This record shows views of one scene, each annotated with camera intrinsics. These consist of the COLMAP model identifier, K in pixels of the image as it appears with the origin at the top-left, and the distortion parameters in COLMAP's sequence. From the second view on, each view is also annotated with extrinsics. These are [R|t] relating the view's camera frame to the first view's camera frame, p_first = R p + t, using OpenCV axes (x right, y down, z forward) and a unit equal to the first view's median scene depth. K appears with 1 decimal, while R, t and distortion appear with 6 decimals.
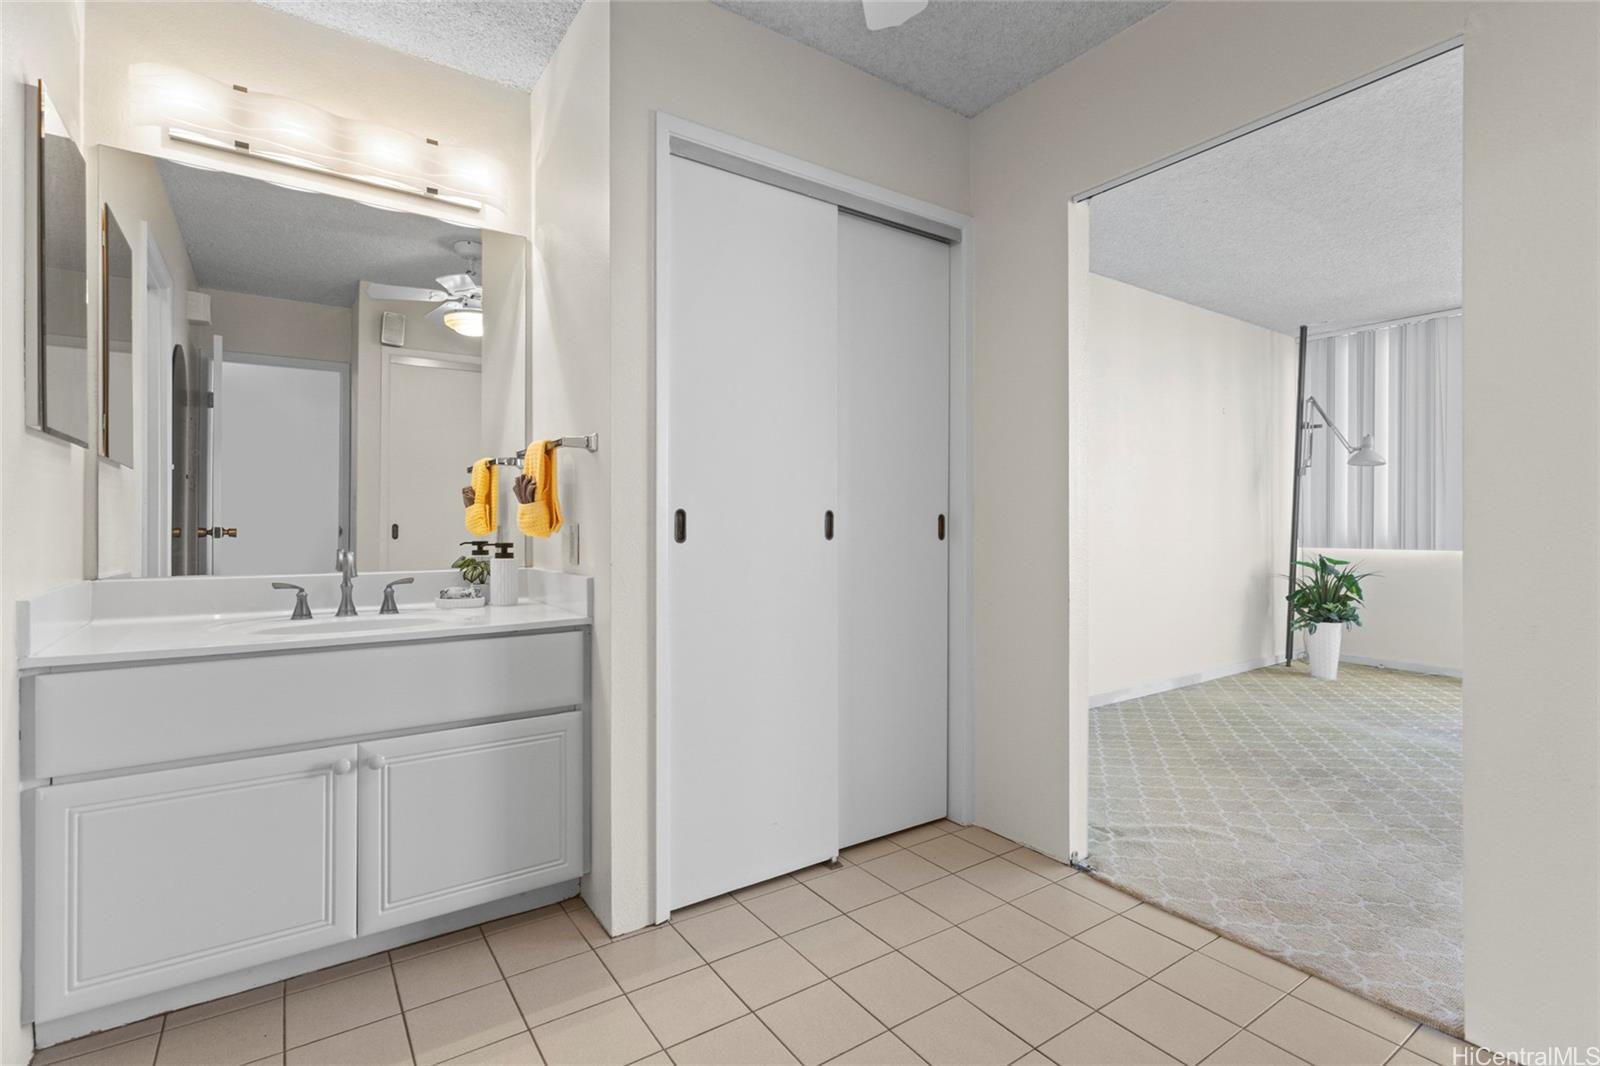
lens RADIAL K [[738.1, 0, 794.0], [0, 738.1, 537.3], [0, 0, 1]] dist [0.000750, 0.000486]
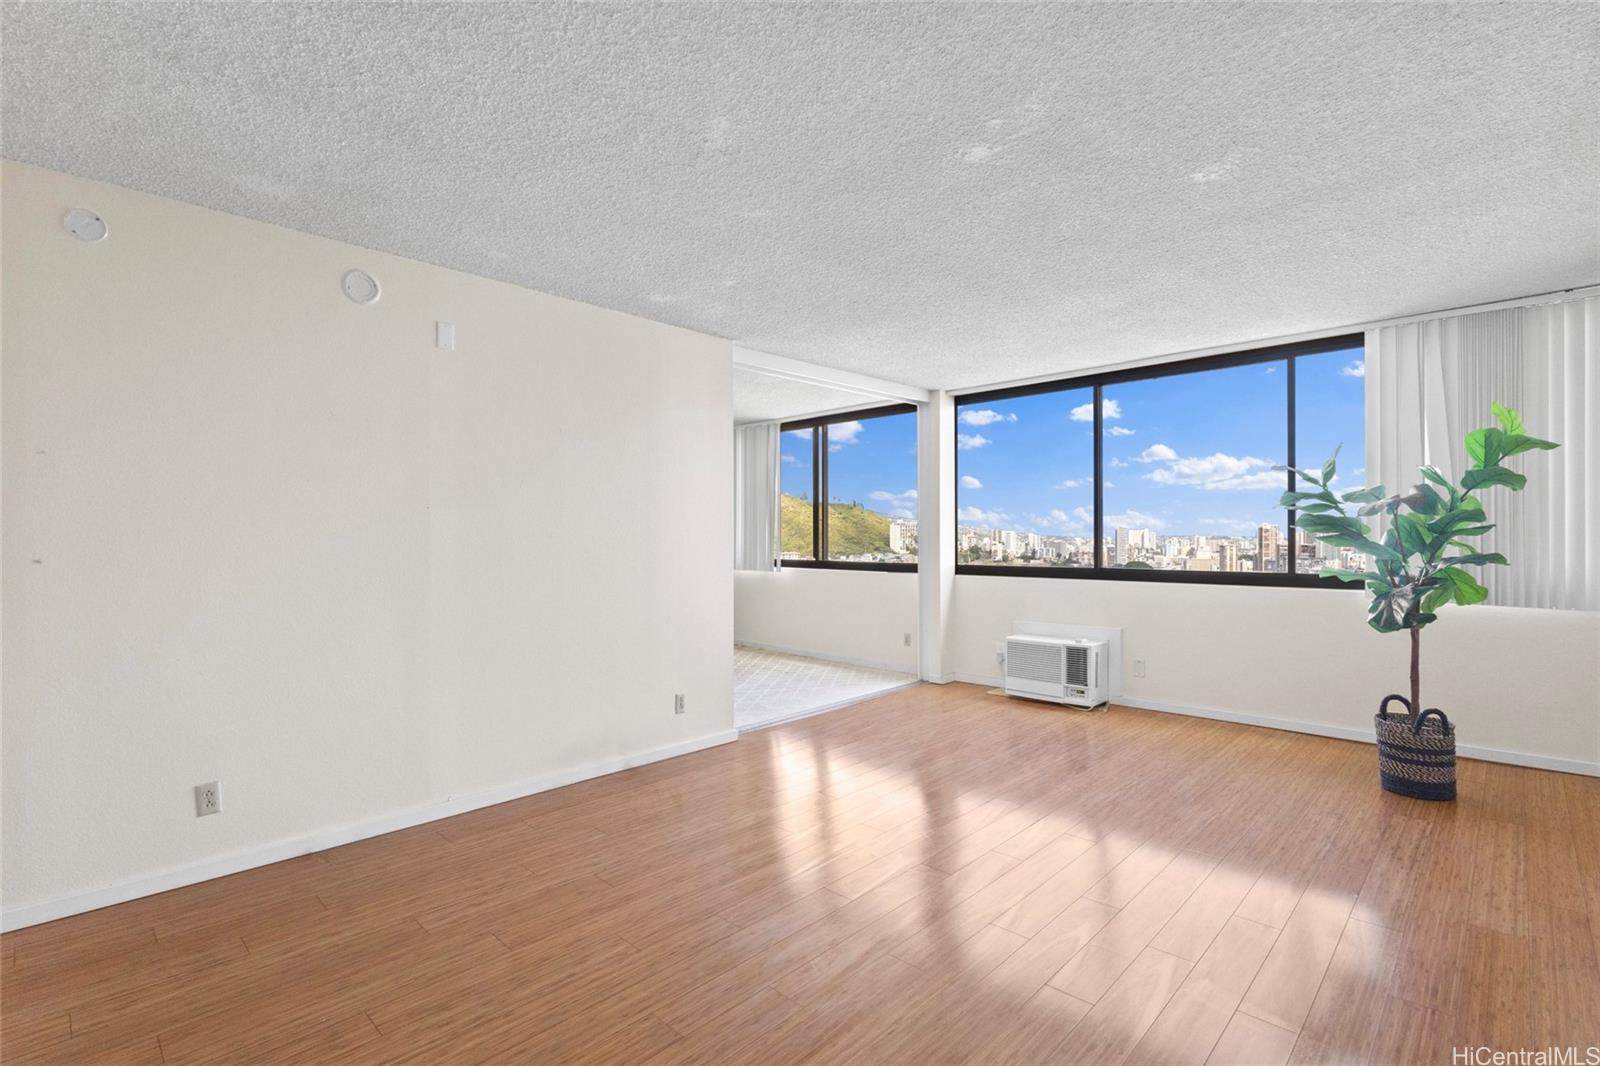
lens RADIAL K [[738.1, 0, 794.0], [0, 738.1, 537.3], [0, 0, 1]] dist [0.000750, 0.000486]
pose [[0.980807, -0.003520, 0.194950, 0.617593], [0.005140, 0.999956, -0.007803, -0.041270], [-0.194914, 0.008655, 0.980782, -0.565889]]
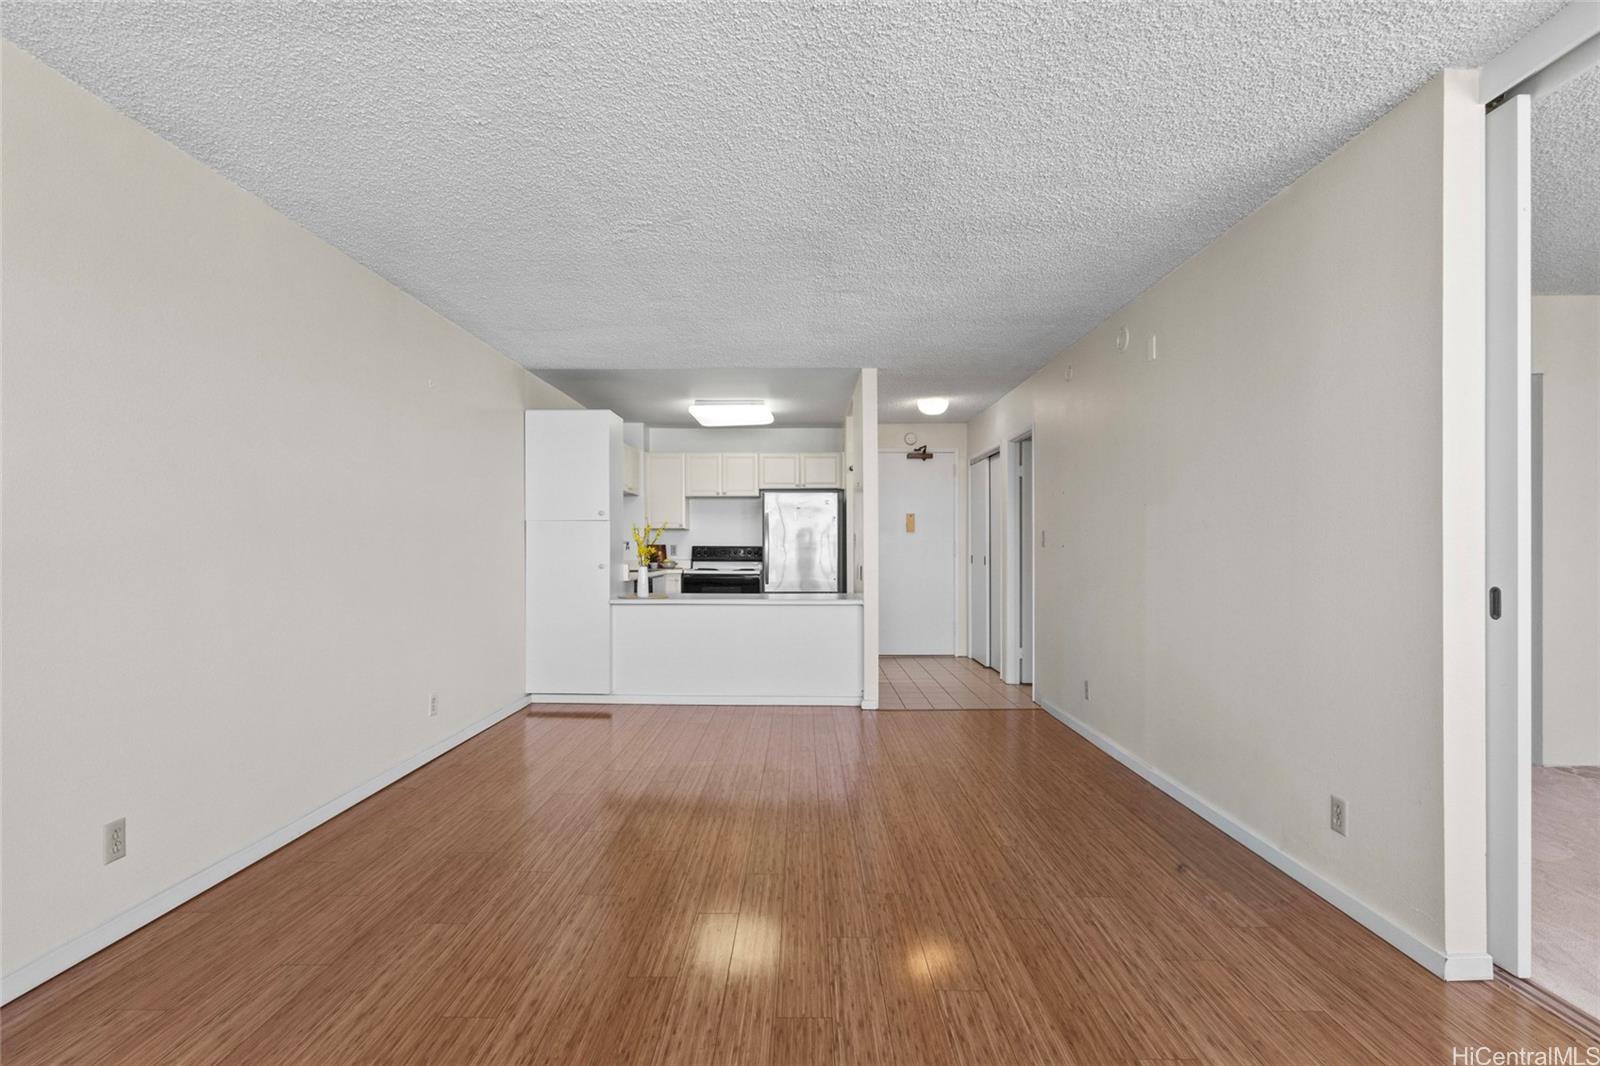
lens RADIAL K [[745.5, 0, 798.0], [0, 745.5, 531.5], [0, 0, 1]] dist [-0.003238, 0.000525]
pose [[-0.569703, -0.017407, -0.821666, 1.246588], [-0.005890, 0.999836, -0.017098, -0.032255], [0.821830, -0.004901, -0.569712, 0.268416]]
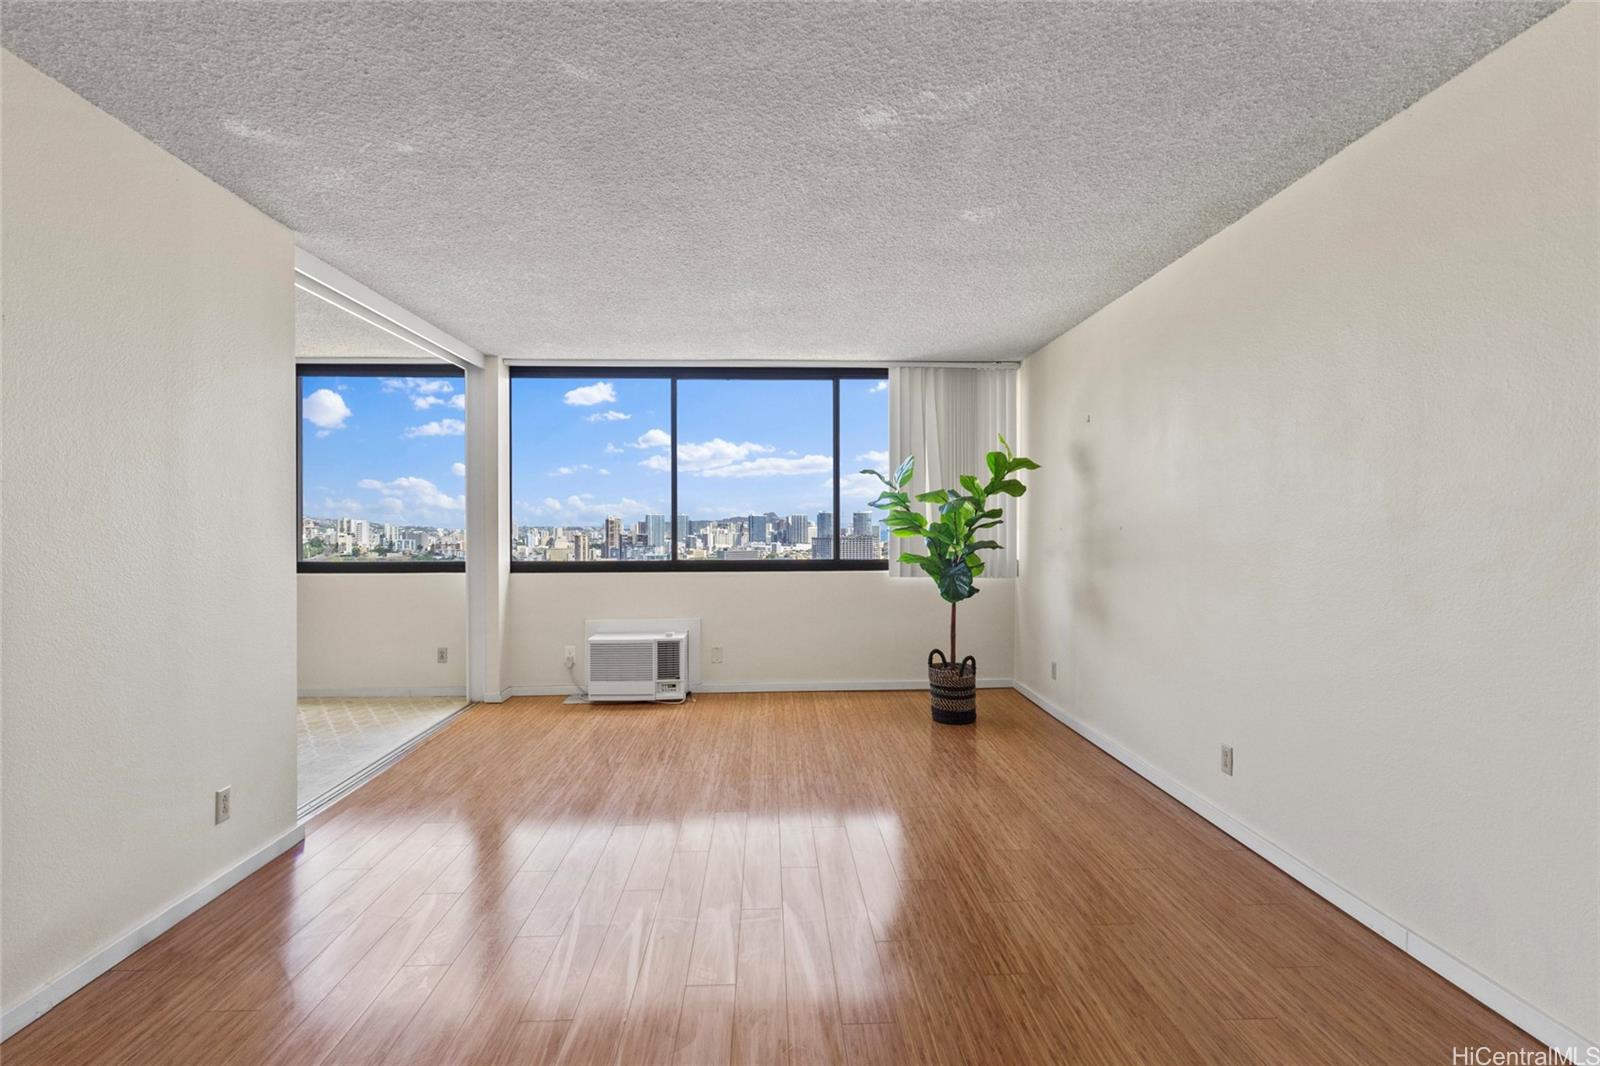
lens RADIAL K [[745.5, 0, 798.0], [0, 745.5, 531.5], [0, 0, 1]] dist [-0.003238, 0.000525]
pose [[0.529970, -0.008594, 0.847973, 0.430395], [0.010778, 0.999936, 0.003399, -0.046369], [-0.847948, 0.007338, 0.530029, -0.327921]]
